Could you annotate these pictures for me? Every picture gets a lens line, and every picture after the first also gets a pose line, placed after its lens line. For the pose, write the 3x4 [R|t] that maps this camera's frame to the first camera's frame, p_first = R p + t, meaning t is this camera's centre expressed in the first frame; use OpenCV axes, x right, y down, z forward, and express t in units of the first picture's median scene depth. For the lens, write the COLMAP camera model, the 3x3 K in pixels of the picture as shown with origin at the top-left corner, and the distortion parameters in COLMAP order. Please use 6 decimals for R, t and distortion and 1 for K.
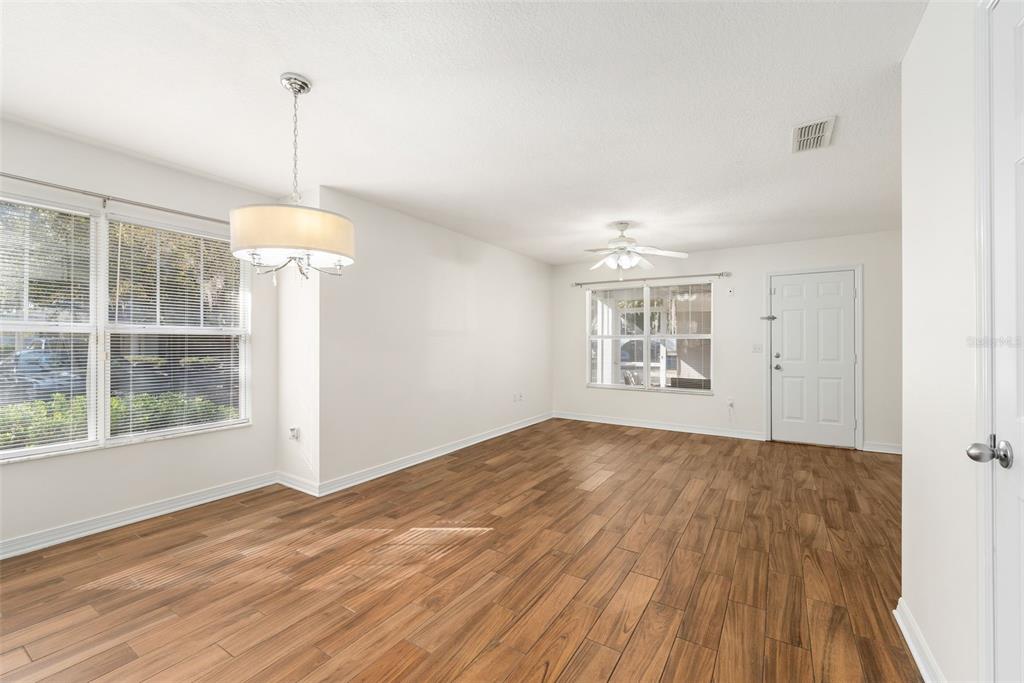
lens RADIAL K [[422.1, 0, 512.0], [0, 422.1, 341.5], [0, 0, 1]] dist [-0.000681, -0.000076]
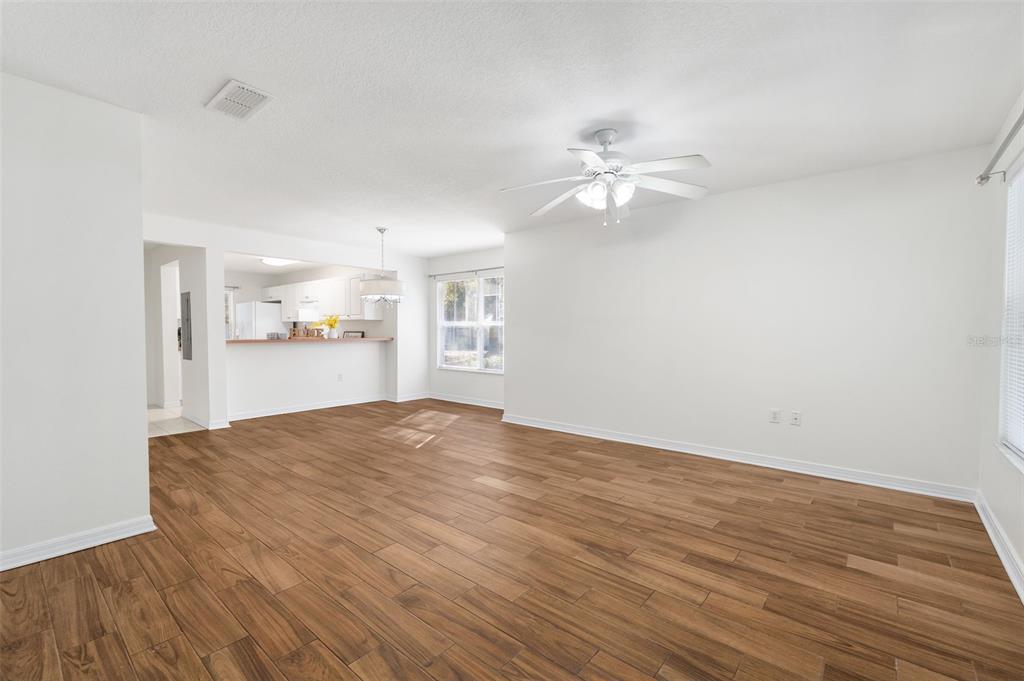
lens RADIAL K [[437.3, 0, 512.0], [0, 437.3, 340.5], [0, 0, 1]] dist [0.000622, 0.000079]
pose [[-0.136340, 0.021307, -0.990433, 1.117462], [0.001466, 0.999772, 0.021306, 0.030090], [0.990661, 0.001453, -0.136340, 1.220037]]
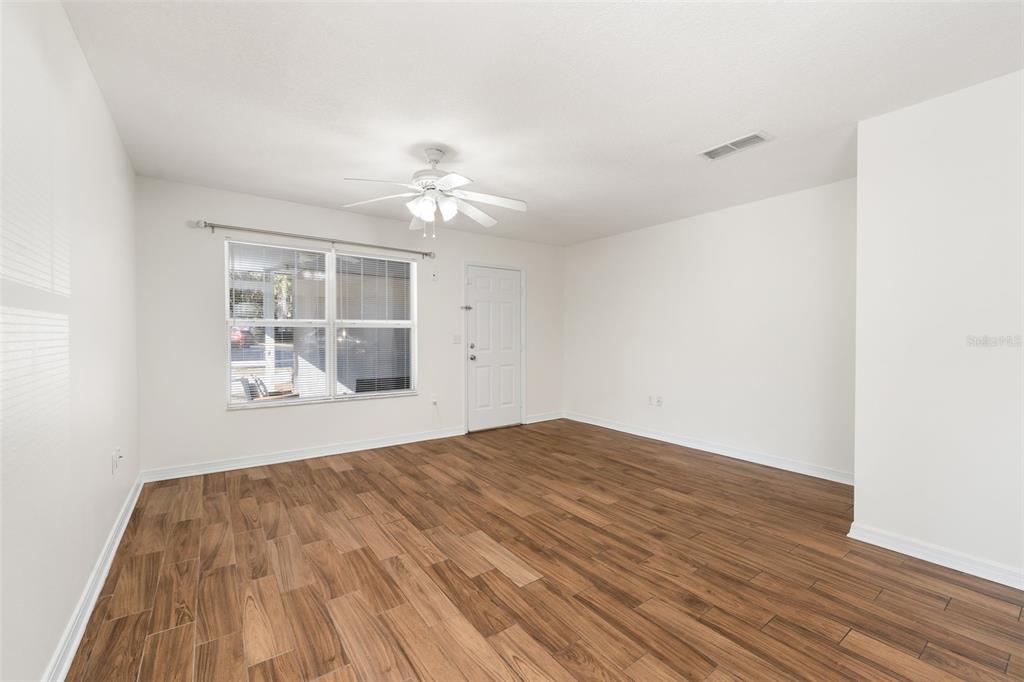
lens RADIAL K [[422.7, 0, 510.3], [0, 422.7, 336.8], [0, 0, 1]] dist [0.000363, 0.000063]
pose [[0.368831, -0.005354, 0.929481, -0.396717], [-0.005115, 0.999957, 0.007790, 0.004656], [-0.929483, -0.007628, 0.368787, 0.823510]]
